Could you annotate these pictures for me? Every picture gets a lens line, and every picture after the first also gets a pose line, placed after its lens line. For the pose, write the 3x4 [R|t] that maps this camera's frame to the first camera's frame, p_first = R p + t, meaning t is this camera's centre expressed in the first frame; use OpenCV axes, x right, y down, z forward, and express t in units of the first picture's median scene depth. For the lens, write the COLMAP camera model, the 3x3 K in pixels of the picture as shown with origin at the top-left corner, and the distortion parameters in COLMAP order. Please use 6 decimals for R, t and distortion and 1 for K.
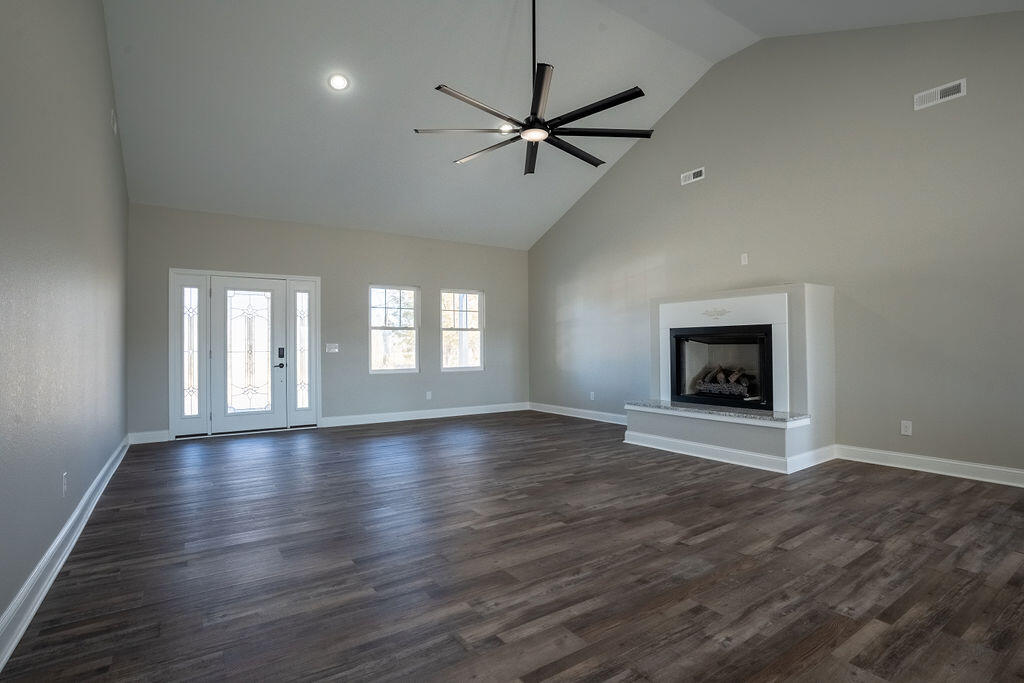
lens RADIAL K [[501.5, 0, 511.1], [0, 501.5, 341.7], [0, 0, 1]] dist [-0.072456, 0.029687]
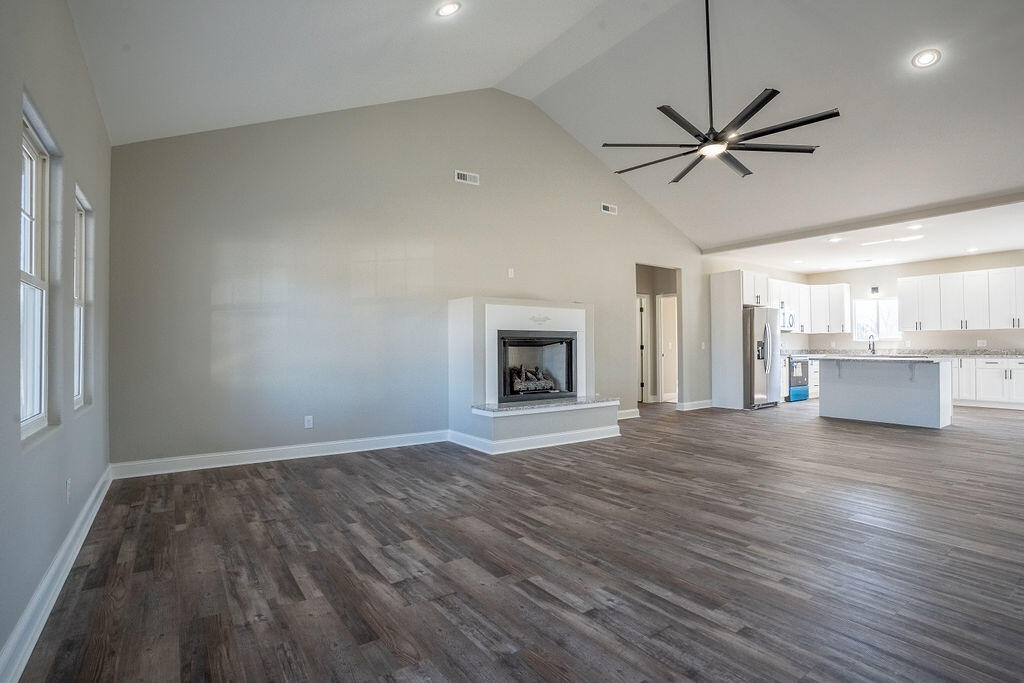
lens RADIAL K [[501.5, 0, 518.2], [0, 501.5, 343.4], [0, 0, 1]] dist [-0.072456, 0.029687]
pose [[-0.020568, 0.021534, 0.999557, -0.629819], [-0.005296, 0.999752, -0.021647, 0.020070], [-0.999774, -0.005739, -0.020449, 0.910763]]
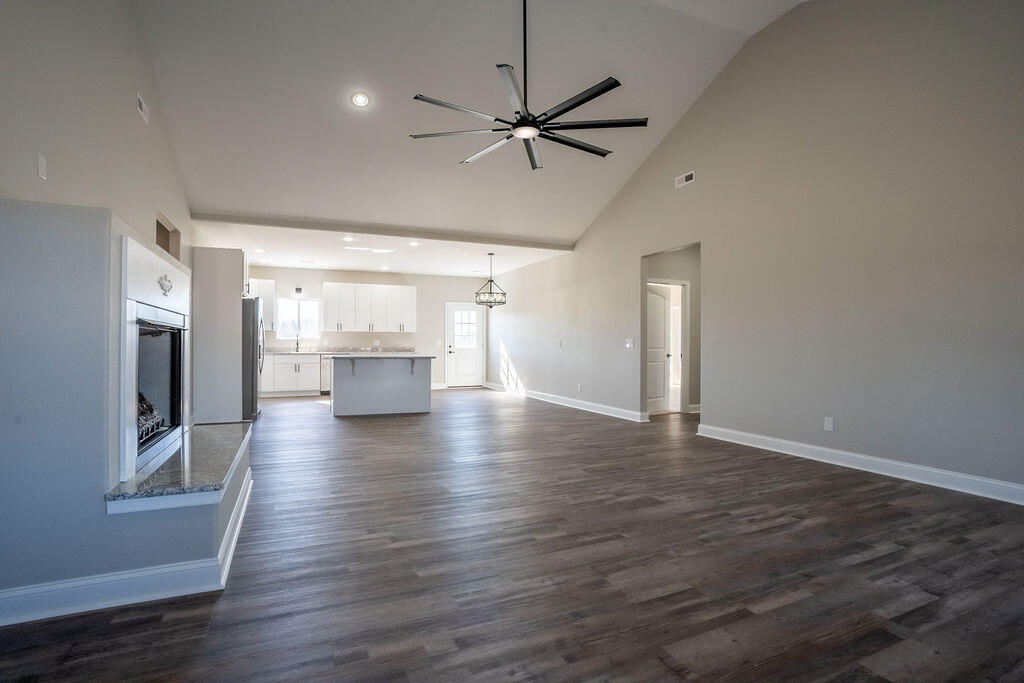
lens RADIAL K [[501.5, 0, 514.8], [0, 501.5, 335.0], [0, 0, 1]] dist [-0.072456, 0.029687]
pose [[-0.983994, 0.013962, 0.177652, -0.063110], [0.008281, 0.999432, -0.032679, 0.017485], [-0.178007, -0.030685, -0.983551, 1.251406]]
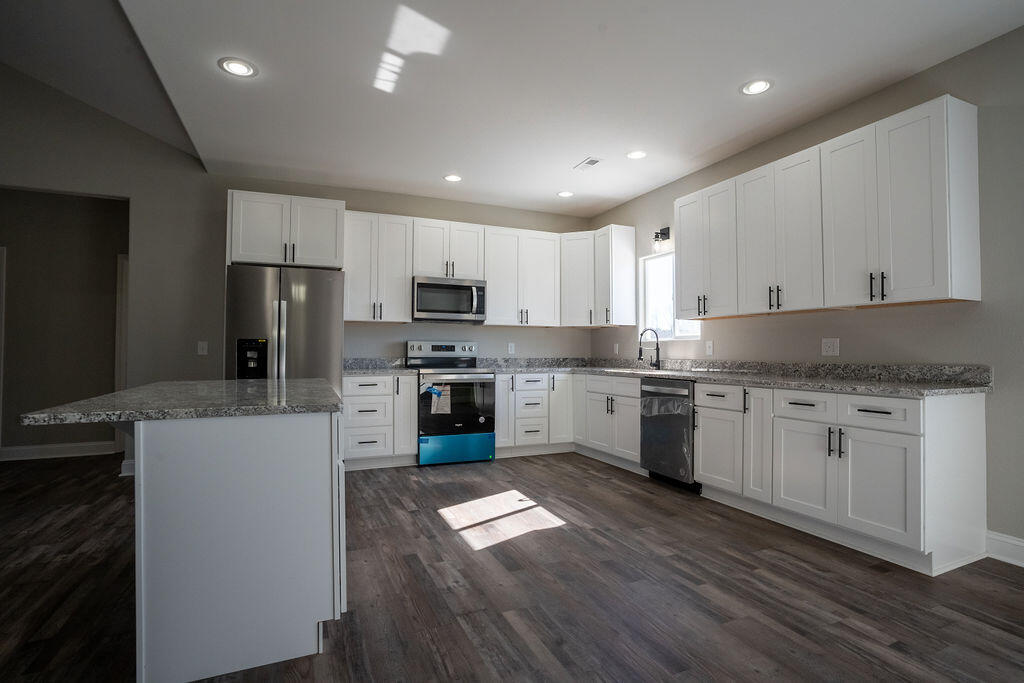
lens RADIAL K [[501.5, 0, 518.3], [0, 501.5, 338.6], [0, 0, 1]] dist [-0.072456, 0.029687]
pose [[0.174919, 0.035487, 0.983943, 0.177593], [-0.015837, 0.999322, -0.033226, -0.004694], [-0.984456, -0.009771, 0.175362, -0.260829]]
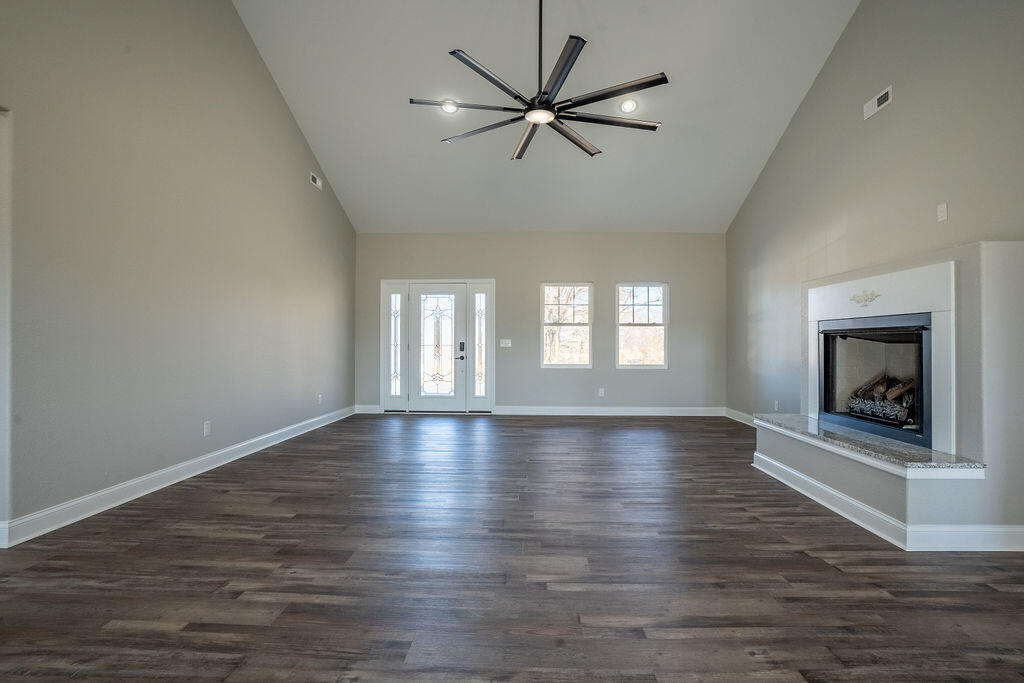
lens RADIAL K [[501.5, 0, 516.9], [0, 501.5, 340.8], [0, 0, 1]] dist [-0.072456, 0.029687]
pose [[0.807140, 0.007890, -0.590307, 0.361685], [-0.003834, 0.999960, 0.008124, -0.001511], [0.590348, -0.004294, 0.807138, 0.142441]]
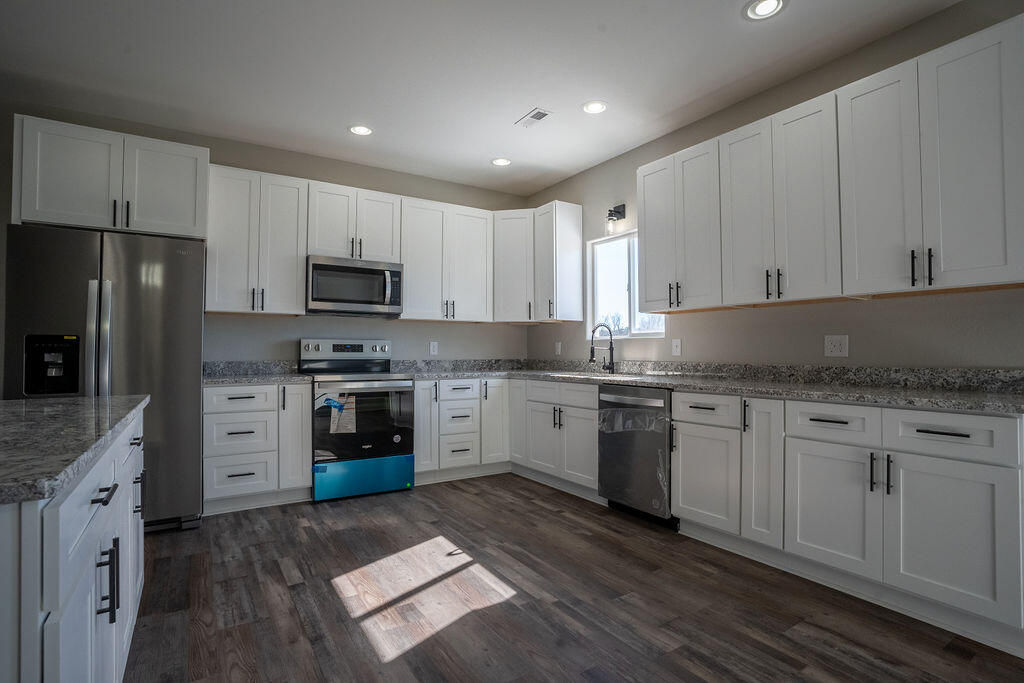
lens RADIAL K [[501.5, 0, 516.3], [0, 501.5, 338.8], [0, 0, 1]] dist [-0.072456, 0.029687]
pose [[0.018582, 0.034879, 0.999219, 0.330022], [-0.011968, 0.999327, -0.034660, -0.006677], [-0.999756, -0.011314, 0.018987, -0.225080]]
